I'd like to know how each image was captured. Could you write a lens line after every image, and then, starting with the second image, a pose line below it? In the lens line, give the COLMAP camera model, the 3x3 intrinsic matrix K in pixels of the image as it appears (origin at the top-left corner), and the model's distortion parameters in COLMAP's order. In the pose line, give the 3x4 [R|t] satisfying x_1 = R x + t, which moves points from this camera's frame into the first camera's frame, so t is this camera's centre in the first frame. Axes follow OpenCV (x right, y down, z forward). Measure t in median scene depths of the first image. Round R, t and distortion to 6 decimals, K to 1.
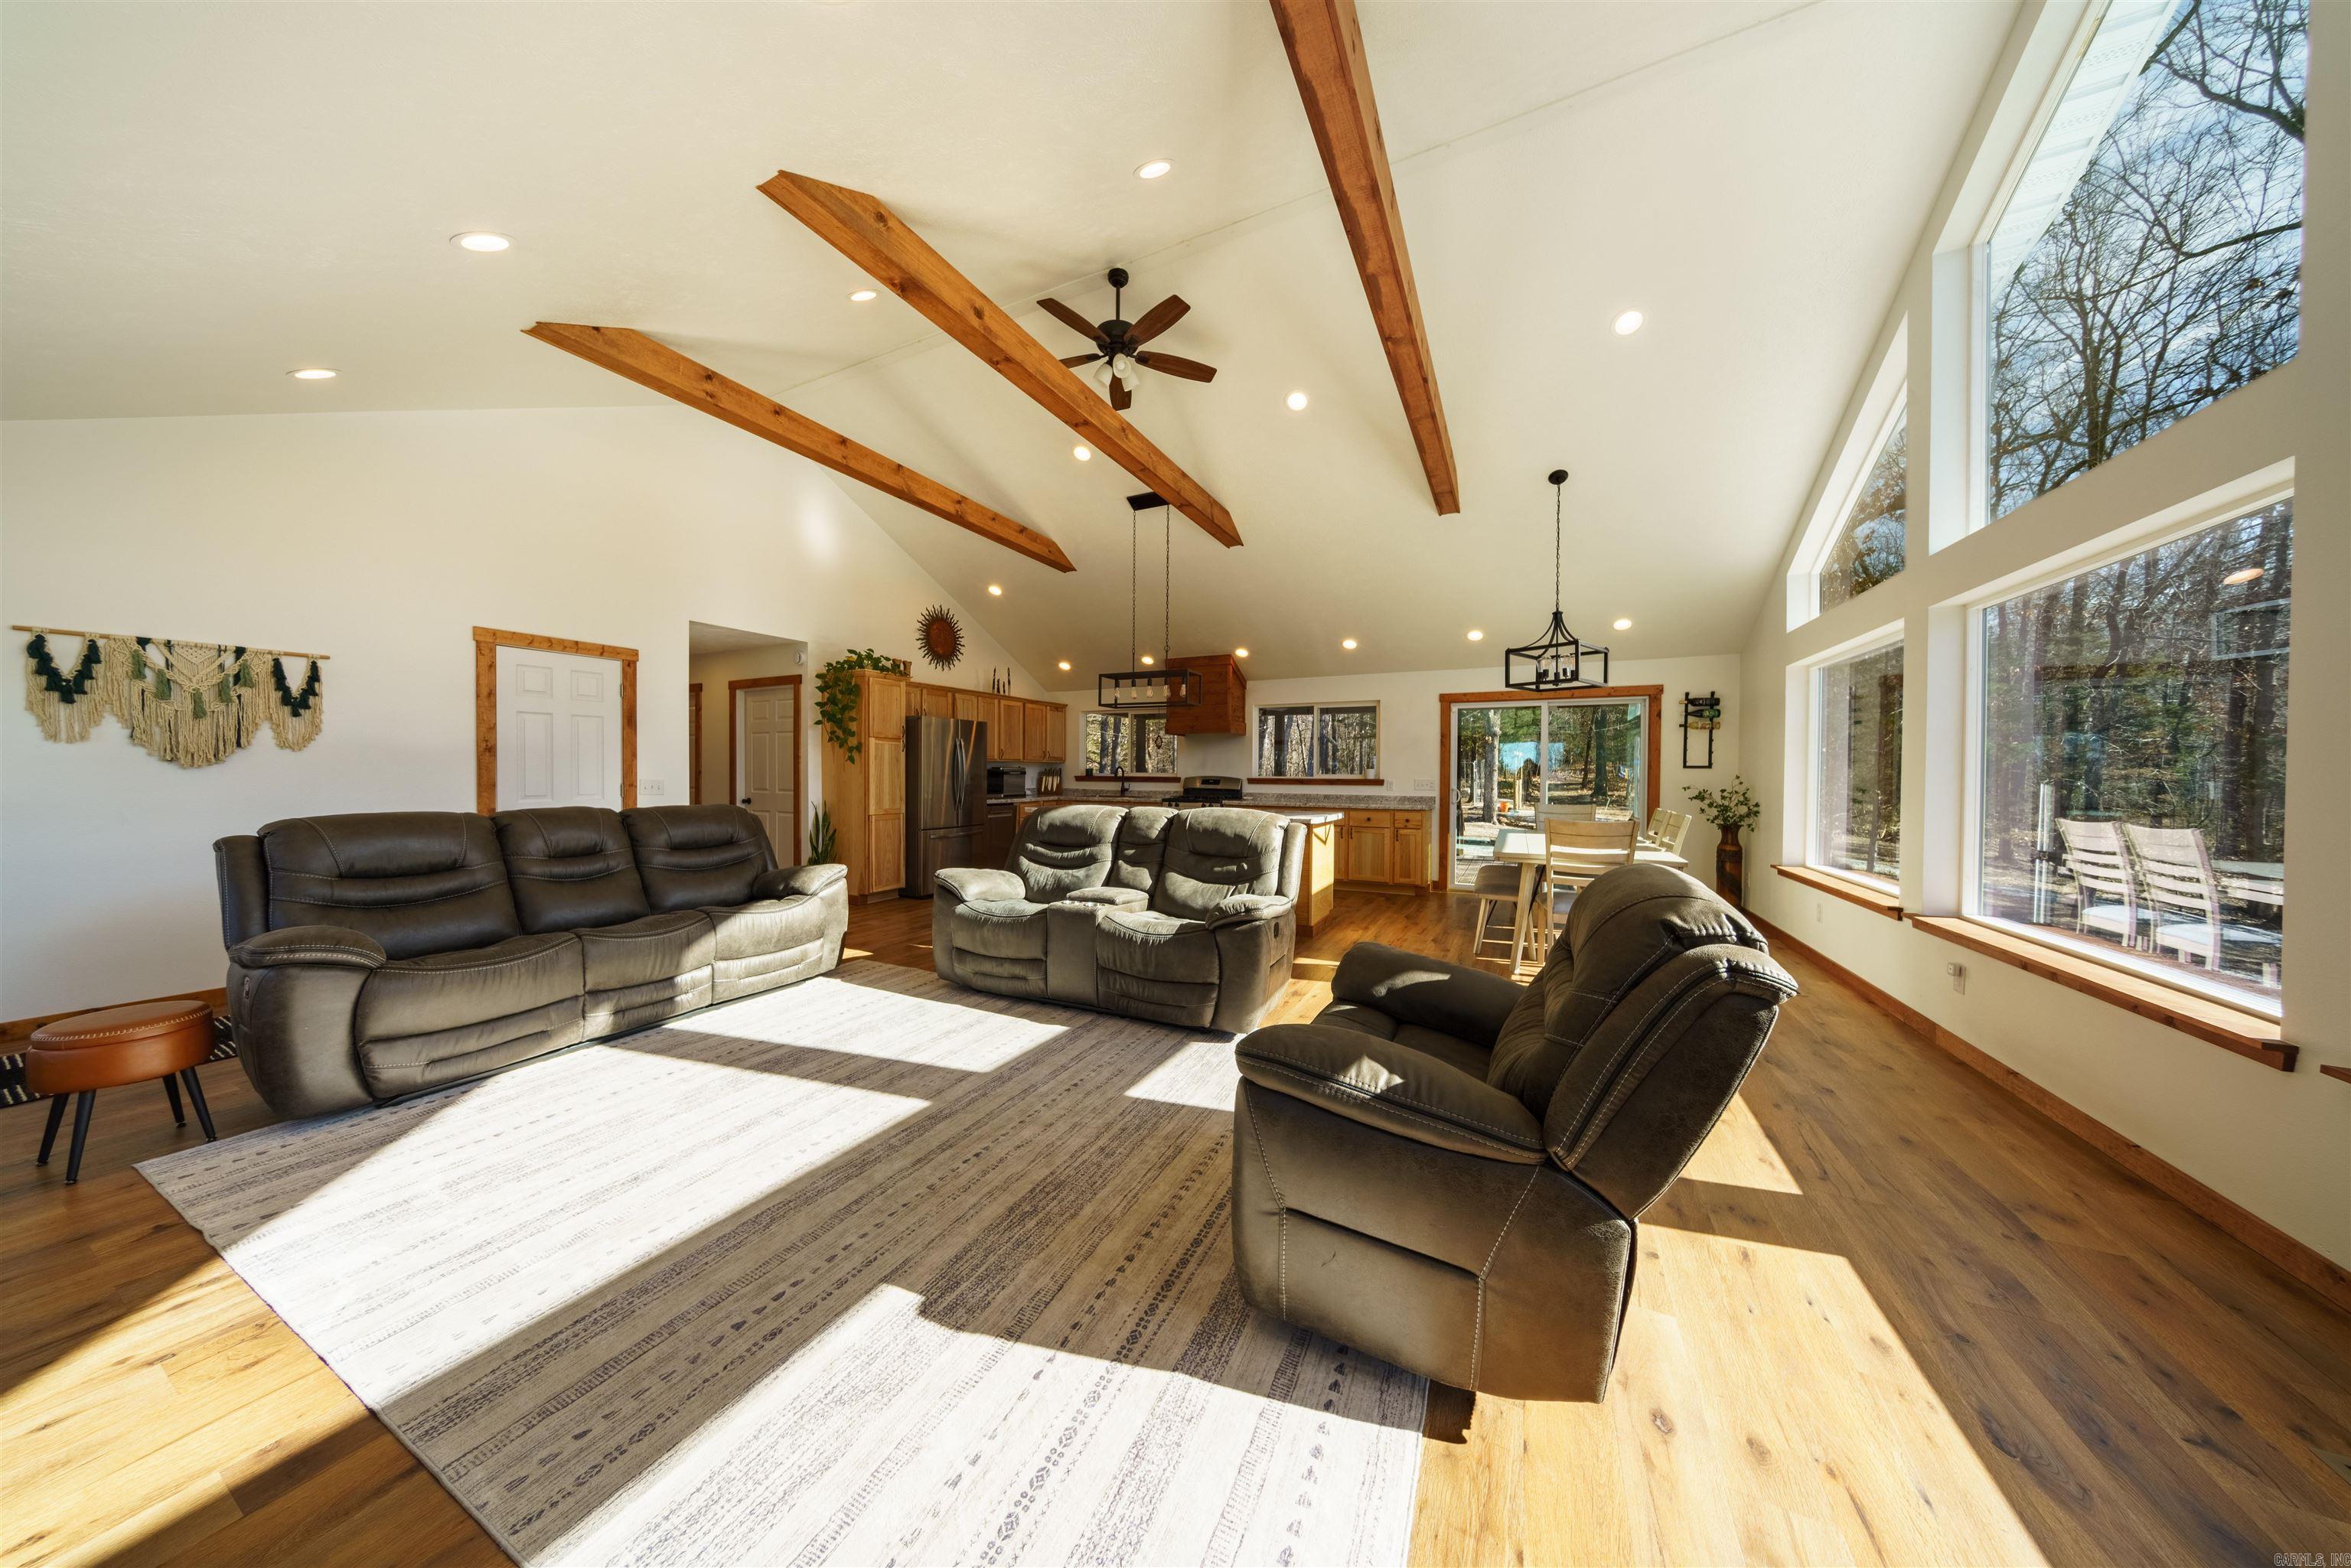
lens RADIAL K [[693.8, 0, 1168.9], [0, 693.8, 776.9], [0, 0, 1]] dist [-0.019542, 0.005292]
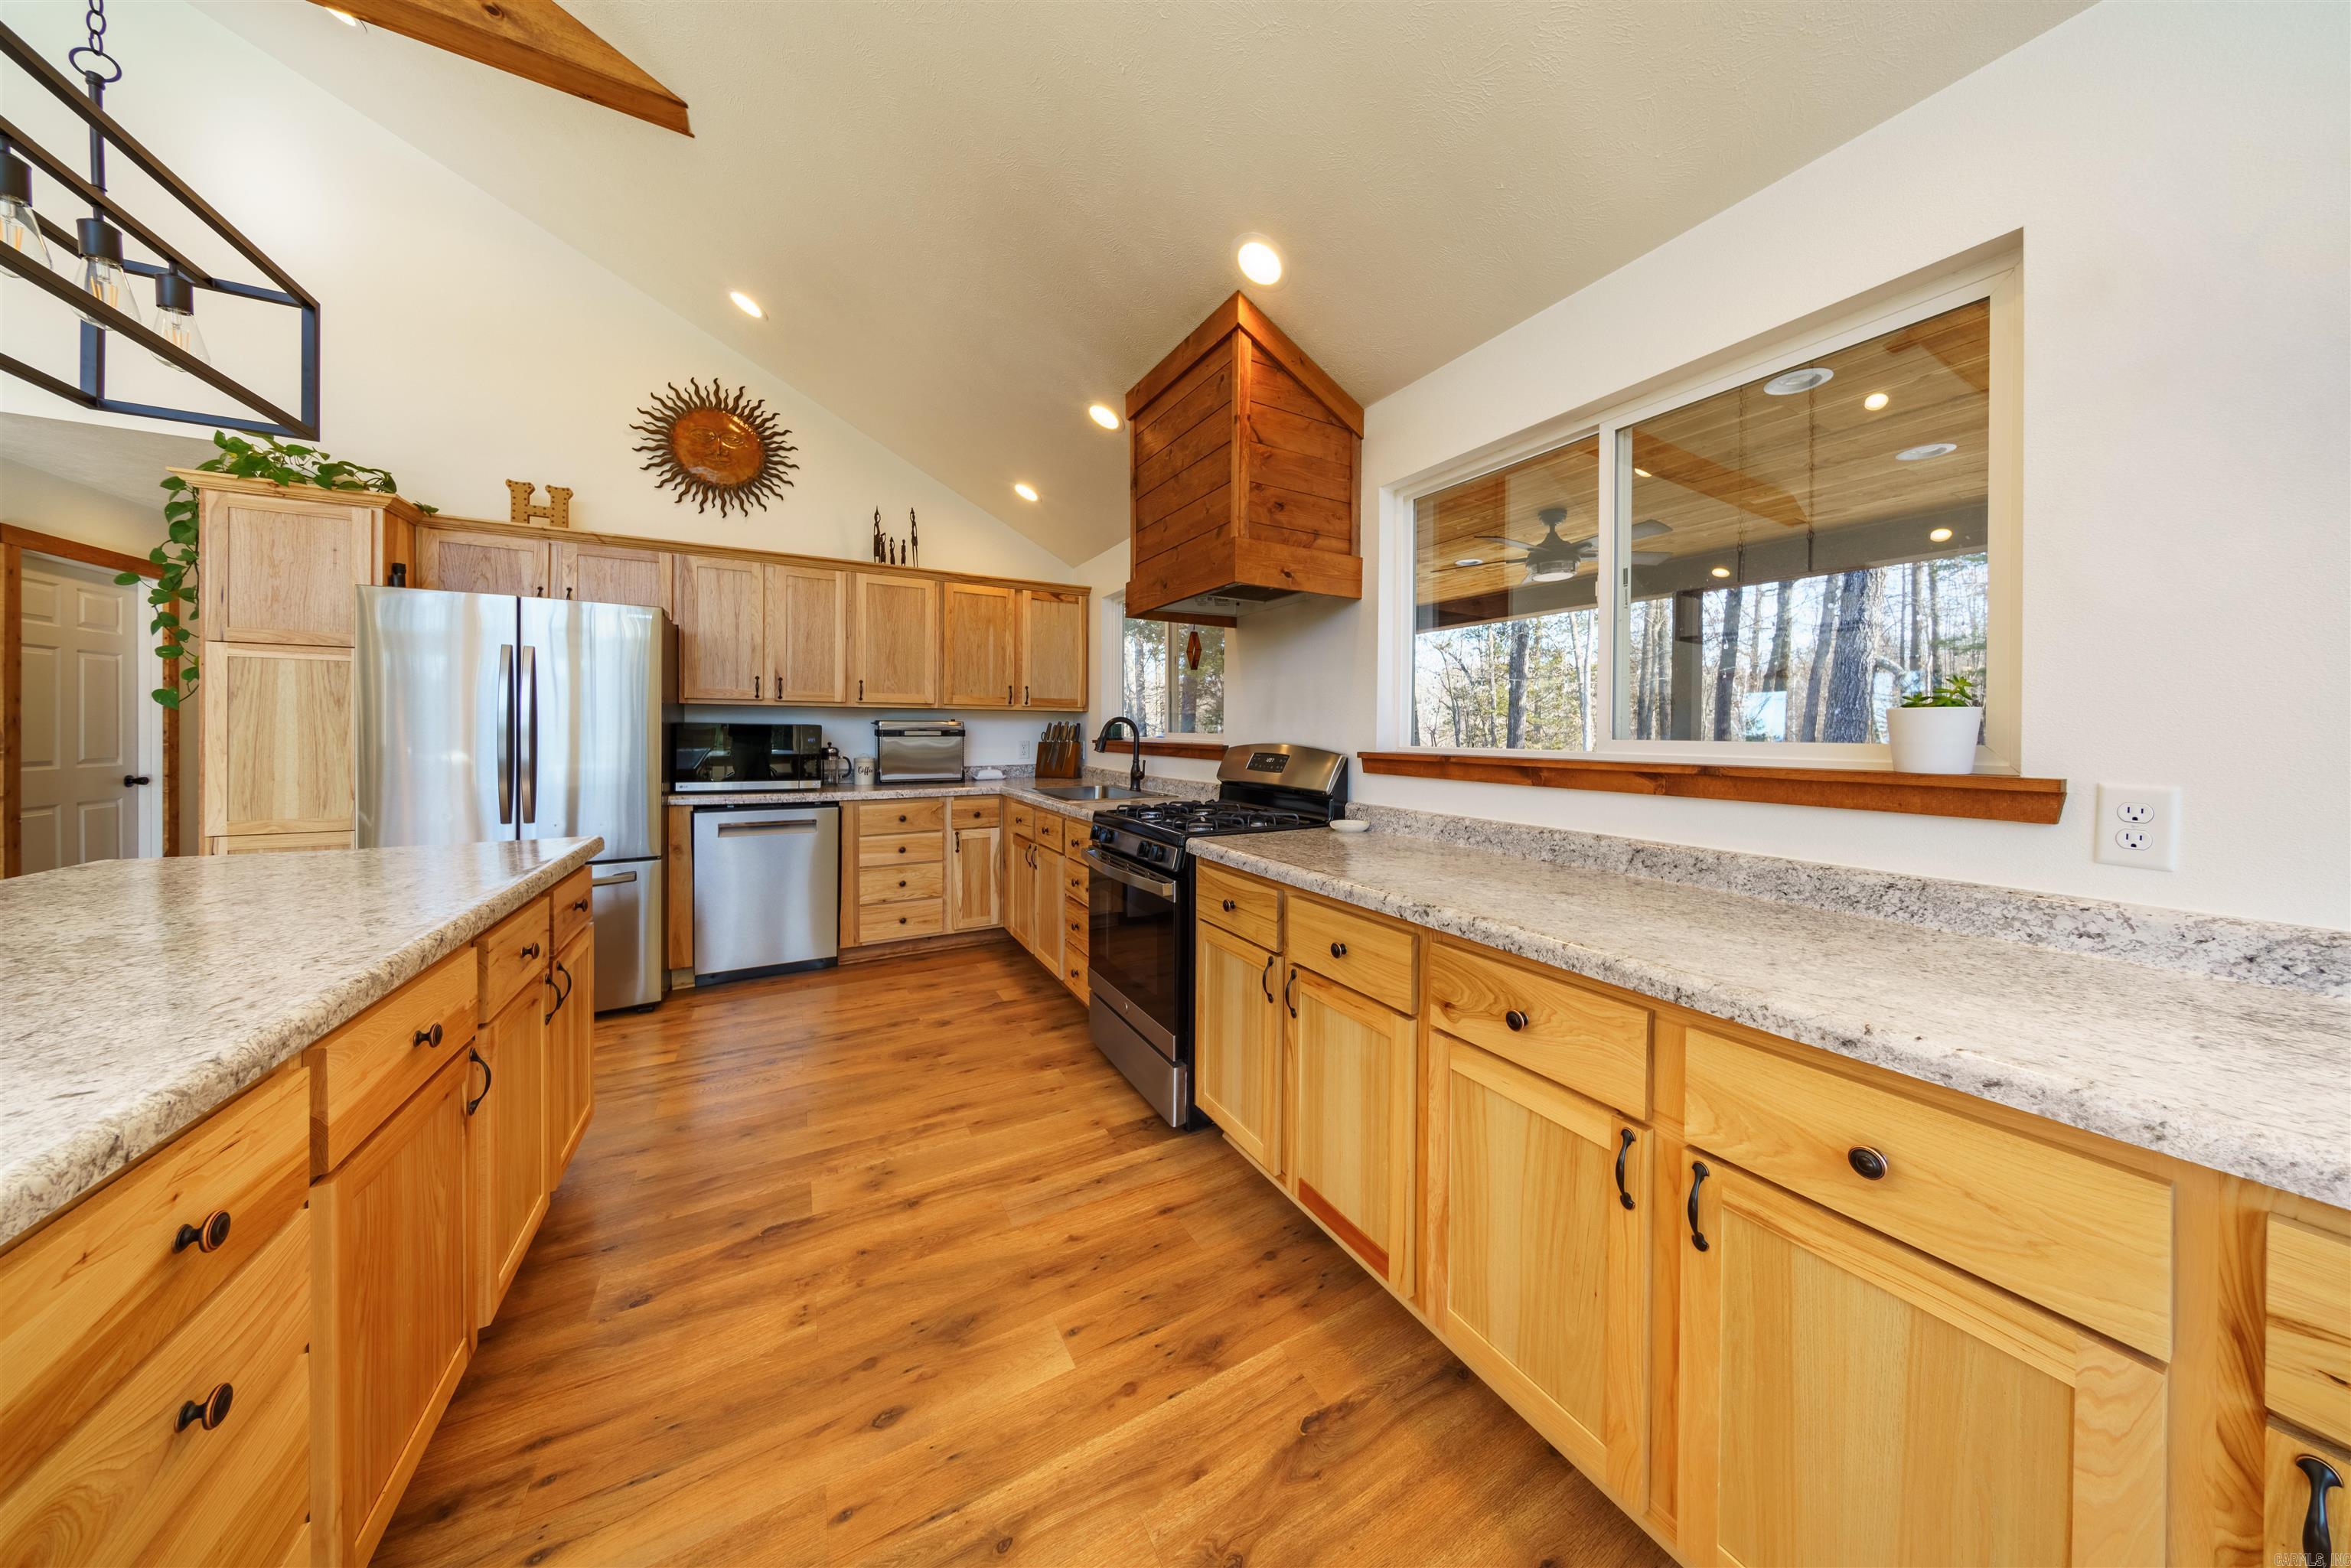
lens RADIAL K [[733.2, 0, 1235.9], [0, 733.2, 732.7], [0, 0, 1]] dist [-0.001235, 0.000003]
pose [[0.850564, 0.001332, -0.525870, 0.372706], [-0.005611, 0.999963, -0.006543, -0.006447], [0.525841, 0.008516, 0.850540, 1.195150]]
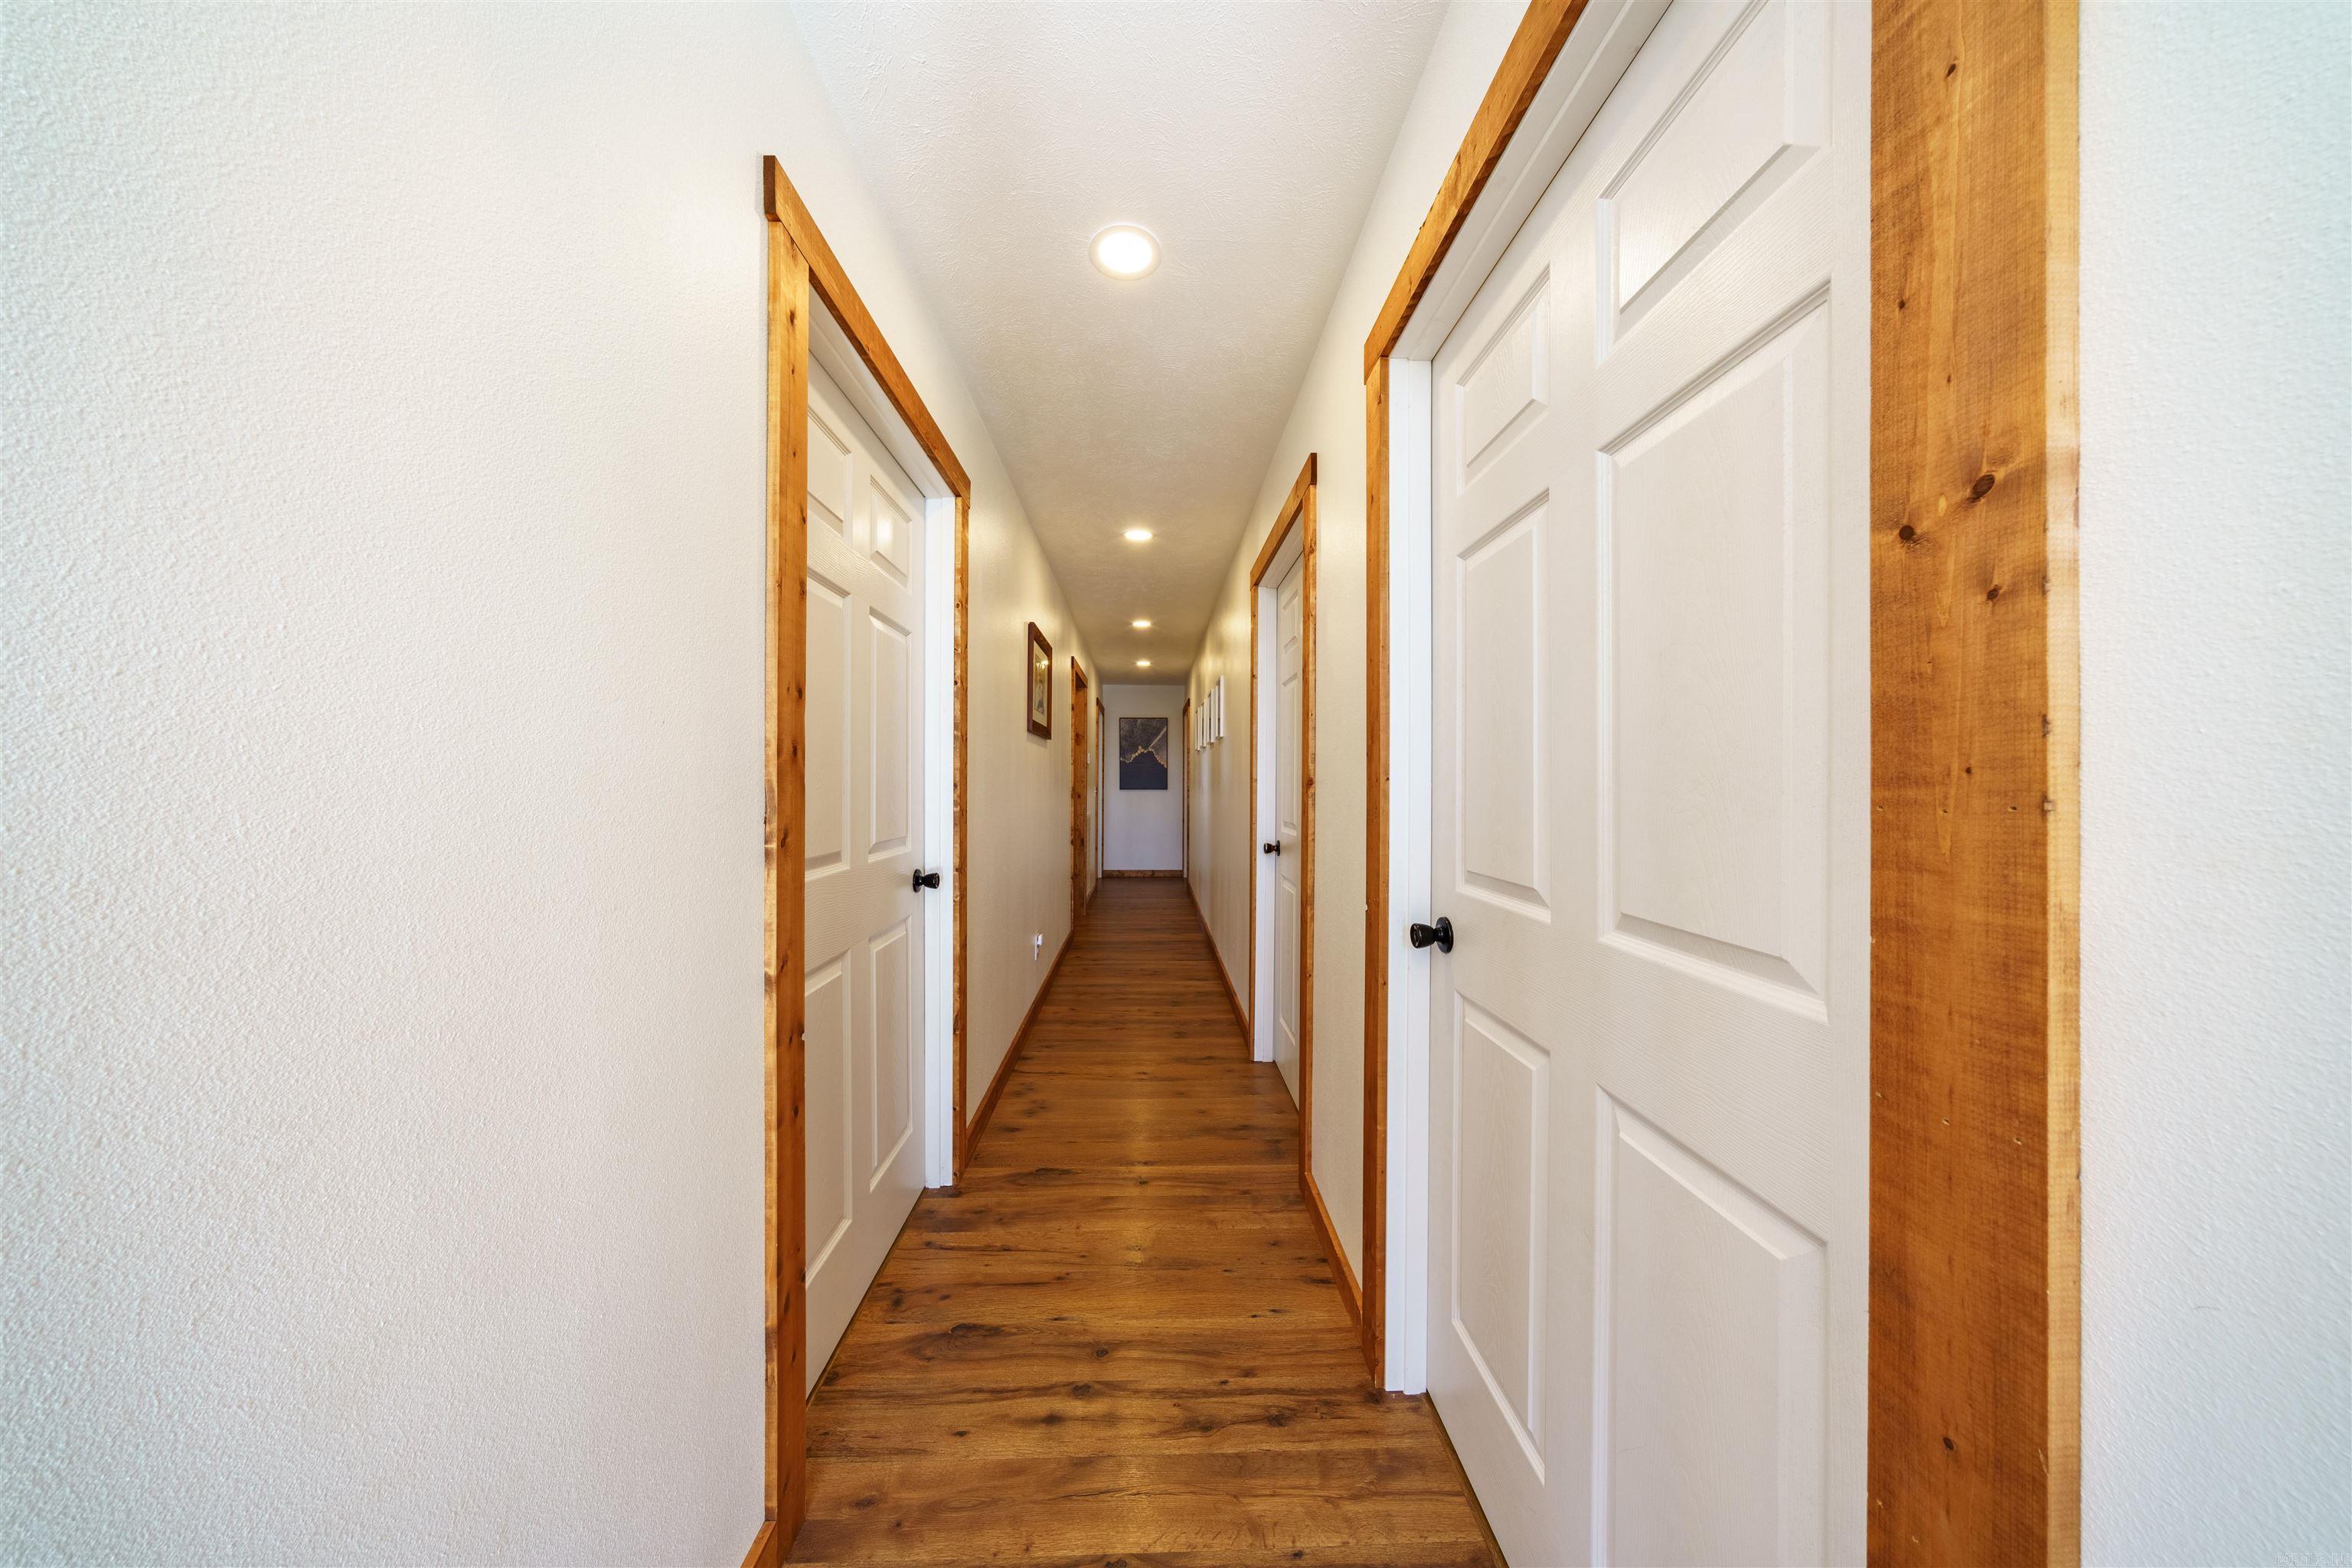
lens RADIAL K [[694.1, 0, 1169.4], [0, 694.1, 776.9], [0, 0, 1]] dist [-0.019542, 0.005292]
pose [[0.477183, -0.004825, -0.878791, -0.661072], [-0.005197, 0.999952, -0.008312, -0.009657], [0.878789, 0.008534, 0.477135, 1.176252]]
